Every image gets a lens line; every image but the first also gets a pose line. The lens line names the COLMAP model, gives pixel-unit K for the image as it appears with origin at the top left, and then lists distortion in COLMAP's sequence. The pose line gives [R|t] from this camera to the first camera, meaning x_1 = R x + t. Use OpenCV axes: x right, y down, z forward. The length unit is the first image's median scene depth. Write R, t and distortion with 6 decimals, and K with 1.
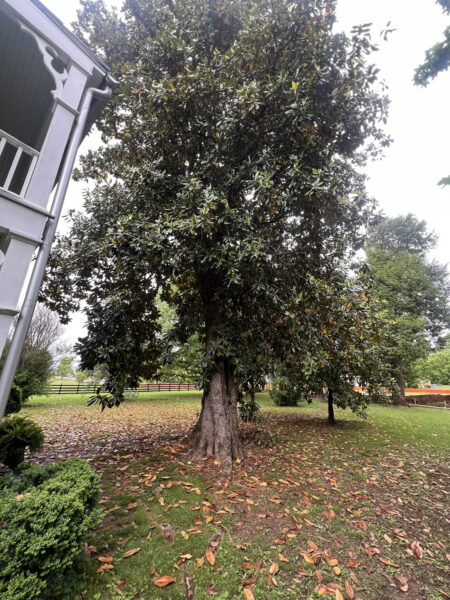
lens RADIAL K [[242.2, 0, 225.8], [0, 242.2, 297.8], [0, 0, 1]] dist [0.002506, 0.000433]
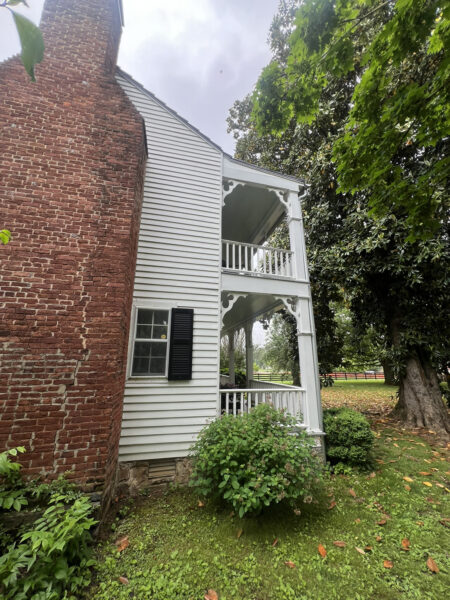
lens RADIAL K [[242.2, 0, 225.8], [0, 242.2, 297.8], [0, 0, 1]] dist [0.002506, 0.000433]
pose [[0.829734, -0.174840, -0.530068, -0.120762], [0.194465, 0.980724, -0.019084, -0.143750], [0.523187, -0.087245, 0.847740, -0.474611]]
